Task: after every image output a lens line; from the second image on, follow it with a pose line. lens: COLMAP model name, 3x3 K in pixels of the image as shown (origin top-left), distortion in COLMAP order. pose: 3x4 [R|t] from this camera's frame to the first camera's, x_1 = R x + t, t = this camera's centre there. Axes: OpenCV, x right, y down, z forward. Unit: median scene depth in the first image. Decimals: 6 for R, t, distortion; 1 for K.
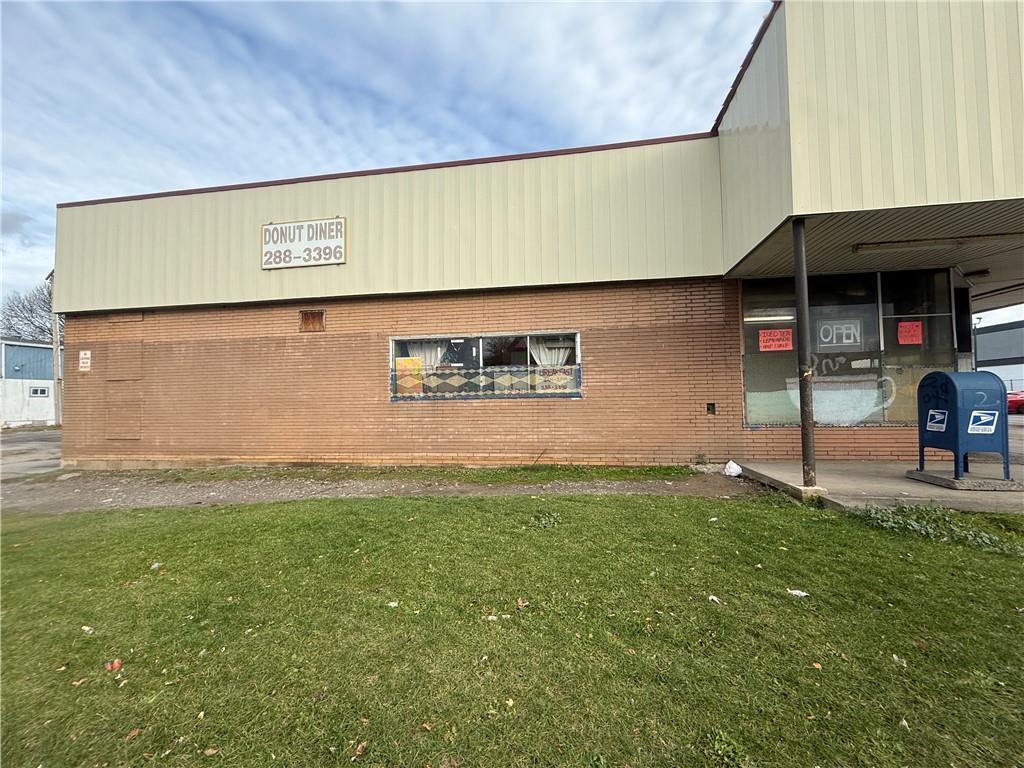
lens RADIAL K [[406.7, 0, 502.2], [0, 406.7, 384.8], [0, 0, 1]] dist [-0.002051, 0.000312]
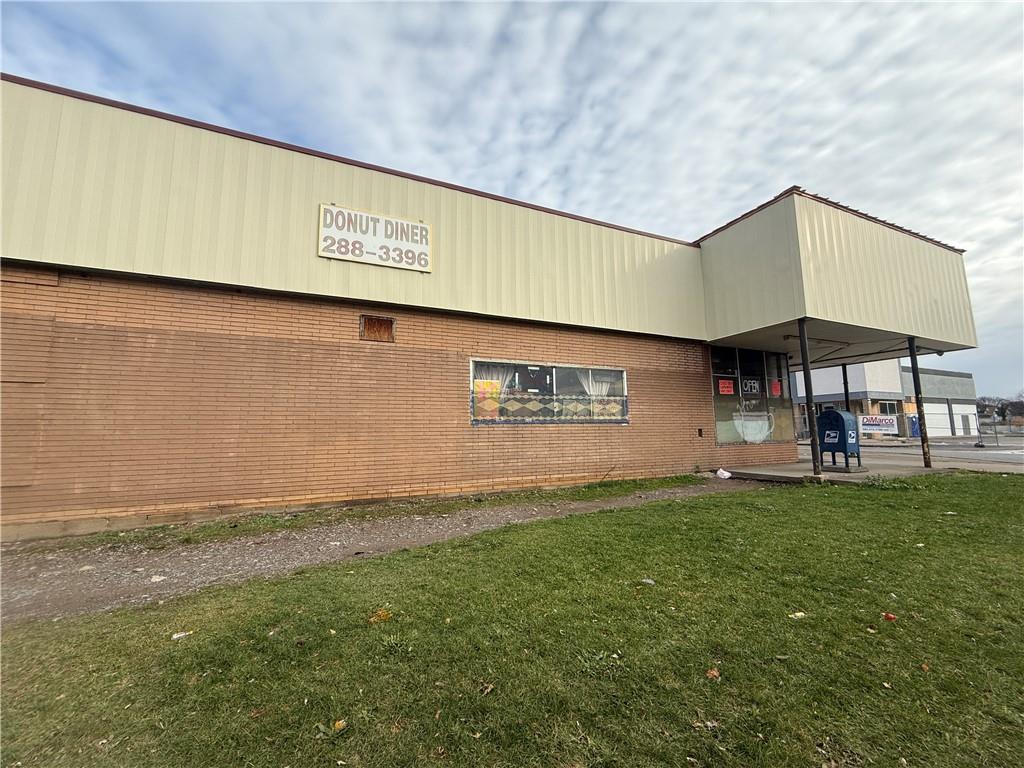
lens RADIAL K [[406.7, 0, 510.8], [0, 406.7, 384.8], [0, 0, 1]] dist [-0.002051, 0.000312]
pose [[0.835546, 0.068237, 0.545166, -0.741018], [-0.022378, 0.995661, -0.090326, 0.032351], [-0.548964, 0.063272, 0.833448, 0.156459]]
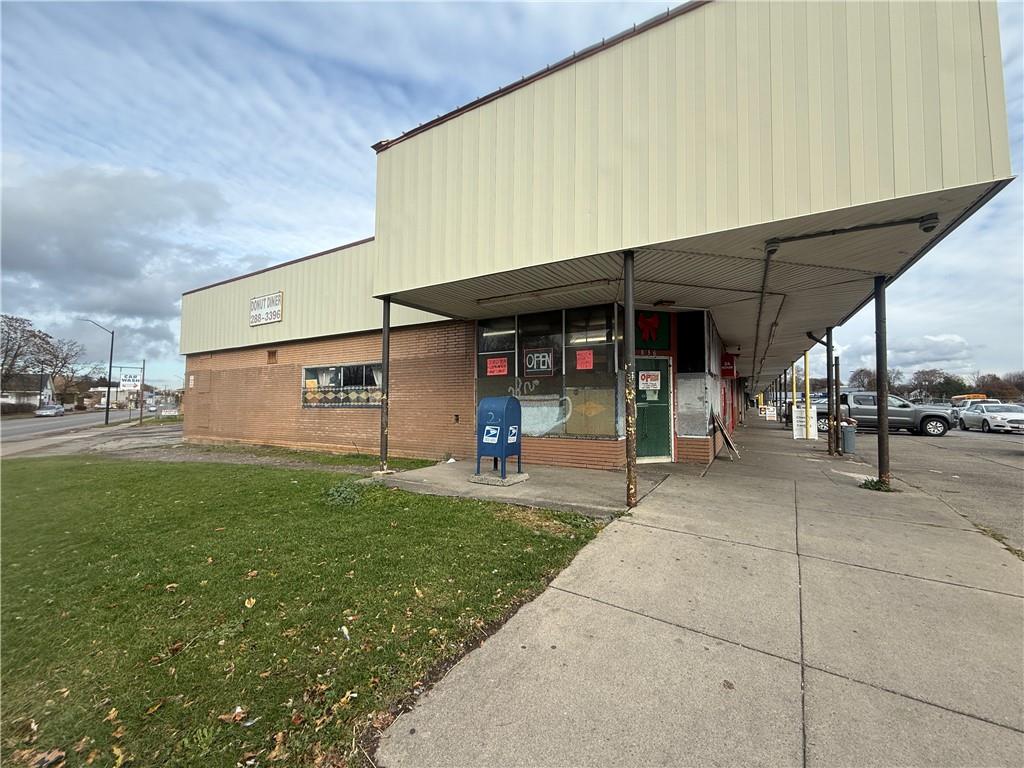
lens RADIAL K [[406.7, 0, 505.0], [0, 406.7, 379.8], [0, 0, 1]] dist [-0.002051, 0.000312]
pose [[0.930914, -0.009699, -0.365110, 1.041089], [0.010337, 0.999947, -0.000209, -0.061404], [0.365092, -0.003580, 0.930964, -0.164835]]
